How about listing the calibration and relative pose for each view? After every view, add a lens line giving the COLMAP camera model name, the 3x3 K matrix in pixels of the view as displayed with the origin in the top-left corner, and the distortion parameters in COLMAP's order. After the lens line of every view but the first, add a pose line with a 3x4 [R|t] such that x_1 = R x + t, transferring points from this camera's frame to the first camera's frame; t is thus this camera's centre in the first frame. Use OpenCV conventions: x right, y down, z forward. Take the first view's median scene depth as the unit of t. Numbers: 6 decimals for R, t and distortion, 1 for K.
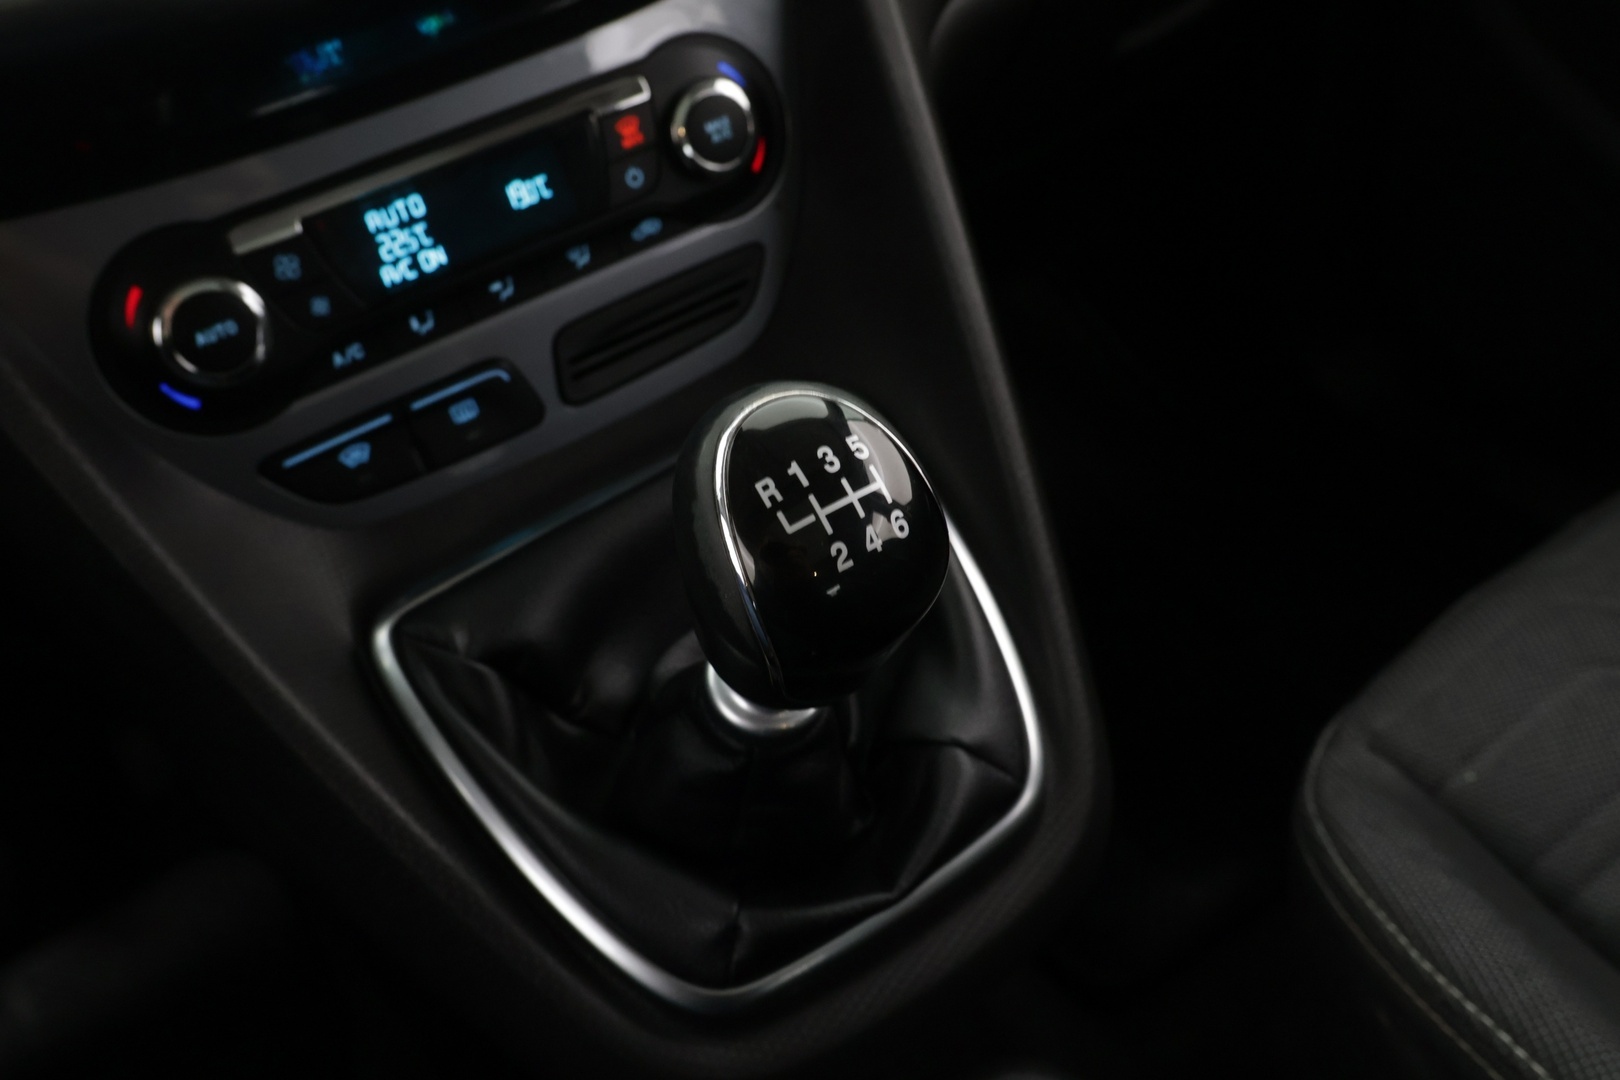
lens RADIAL K [[1361.9, 0, 801.4], [0, 1361.9, 535.4], [0, 0, 1]] dist [-0.029567, 0.025984]
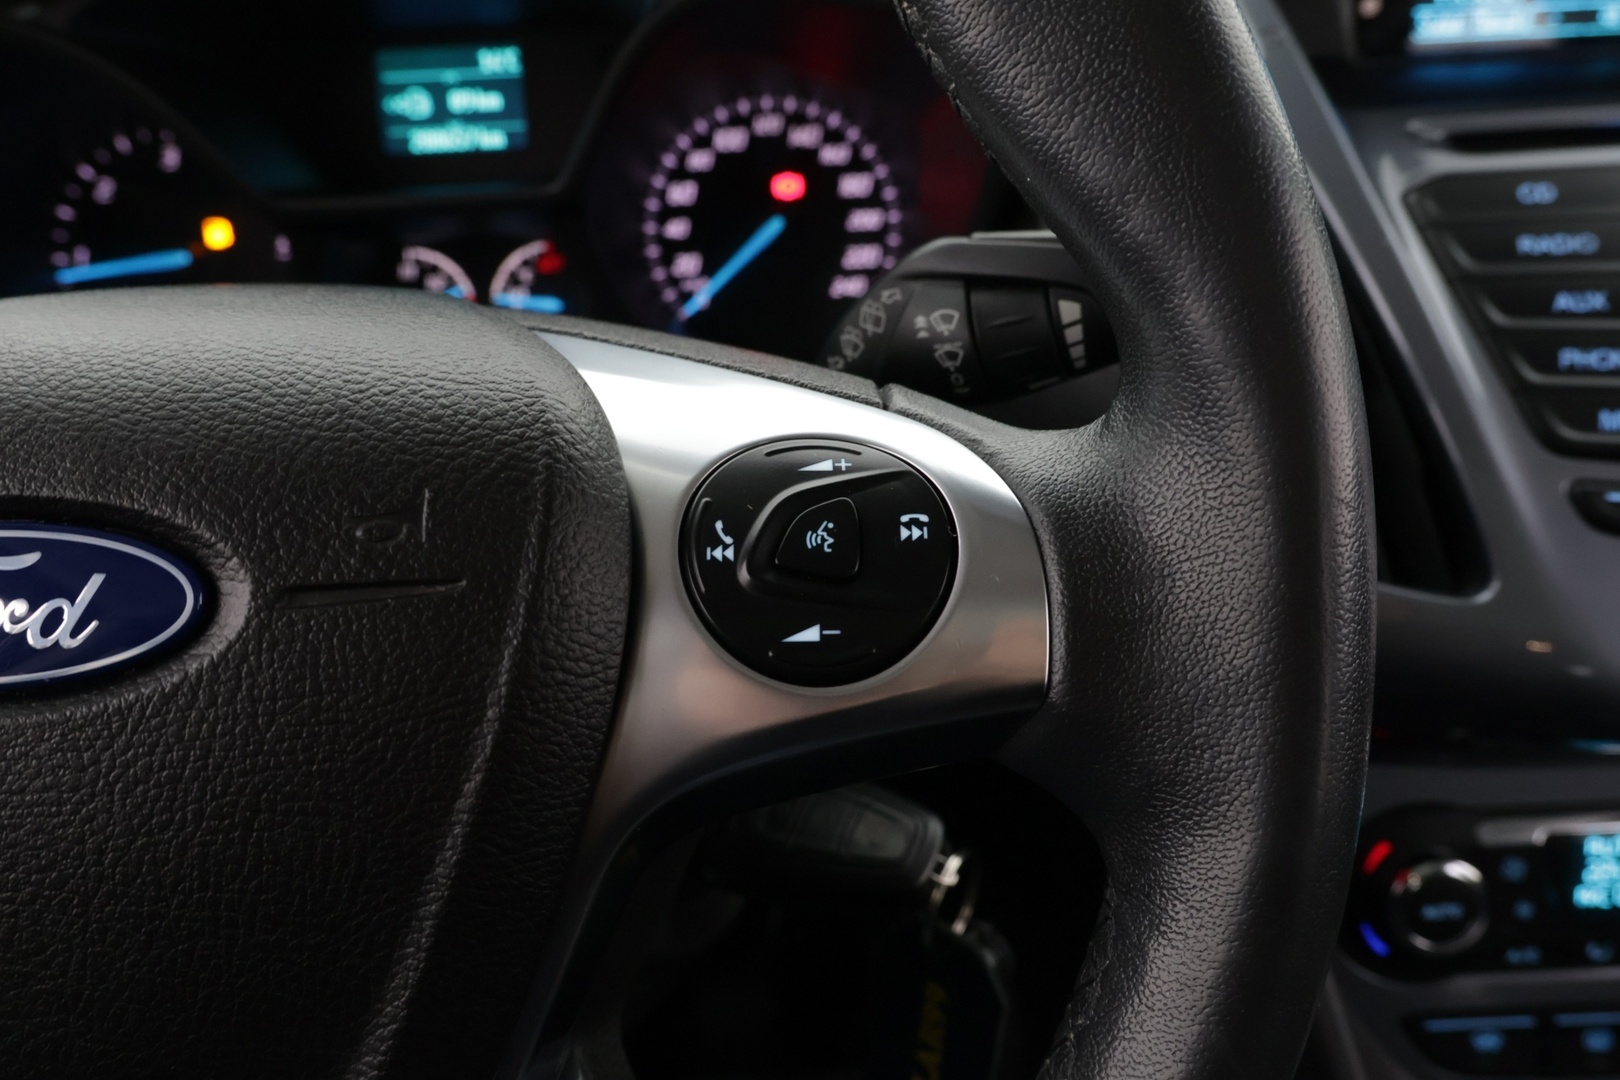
lens RADIAL K [[1361.9, 0, 812.4], [0, 1361.9, 532.9], [0, 0, 1]] dist [-0.029567, 0.025984]
pose [[0.851511, 0.340867, -0.398421, -0.489419], [-0.396962, 0.915522, -0.065124, -0.143171], [0.342564, 0.213611, 0.914888, -0.215489]]
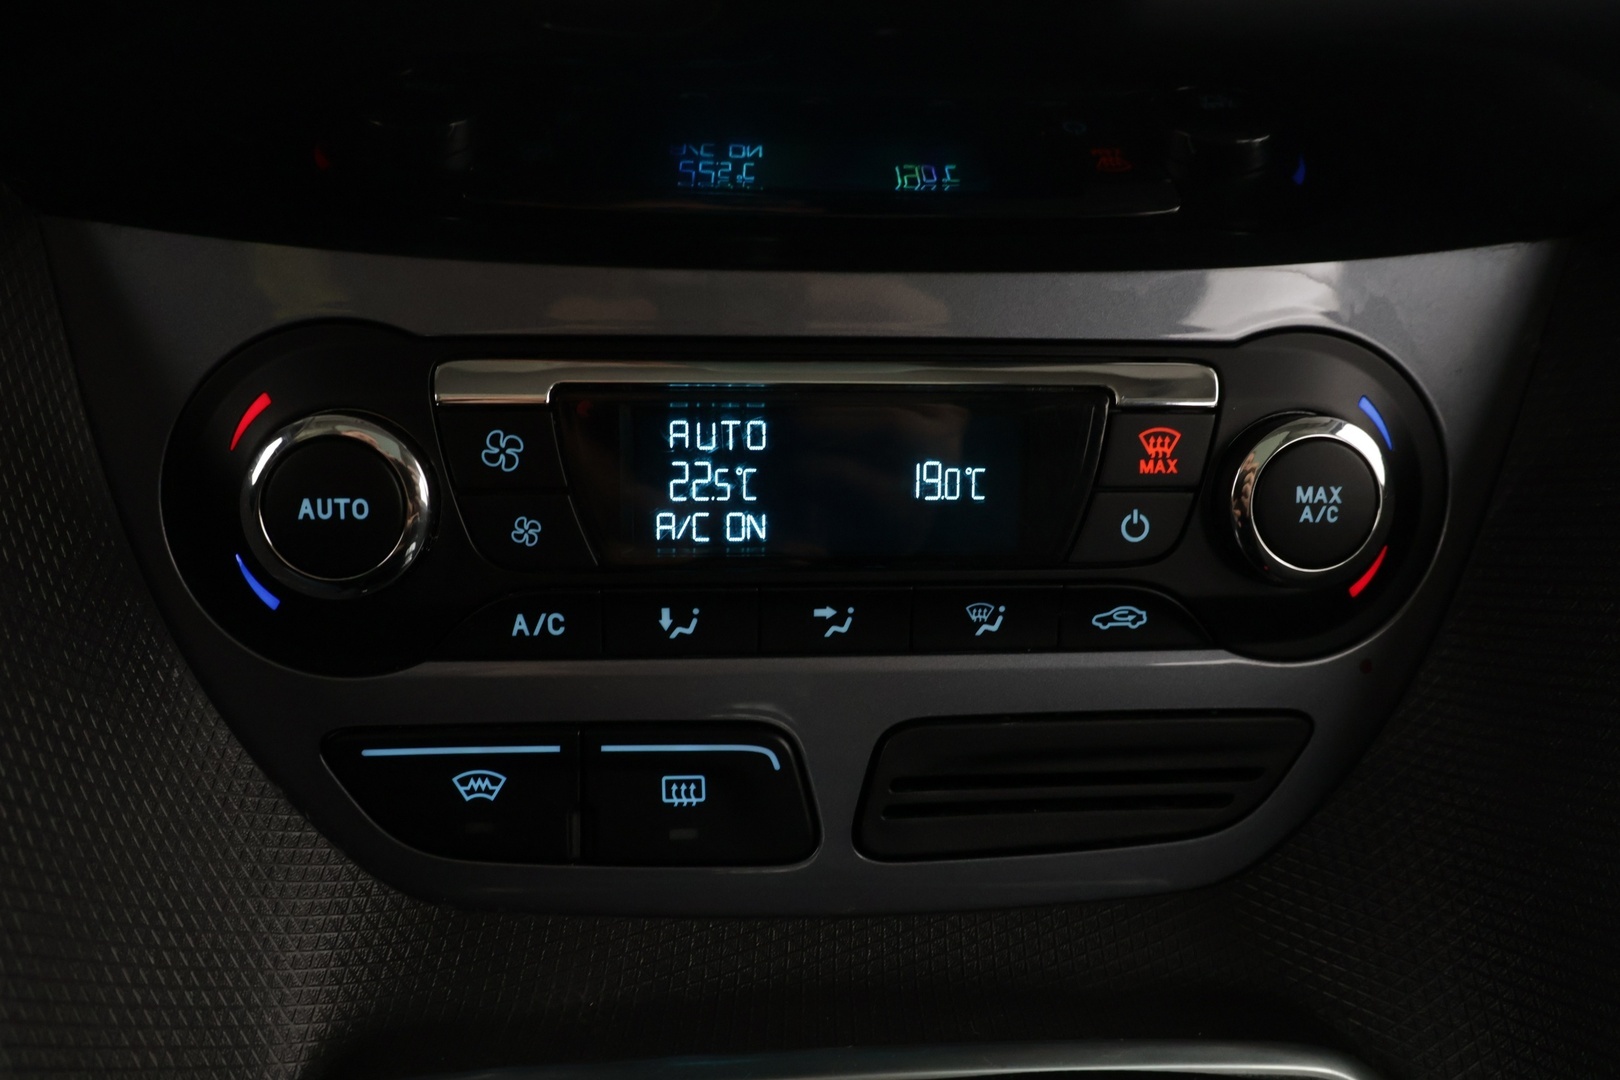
lens RADIAL K [[1361.9, 0, 805.6], [0, 1361.9, 540.7], [0, 0, 1]] dist [-0.029567, 0.025984]
pose [[0.867106, 0.364698, -0.339298, -0.051760], [-0.427157, 0.894805, -0.129846, -0.135618], [0.256251, 0.257524, 0.931674, 0.473783]]
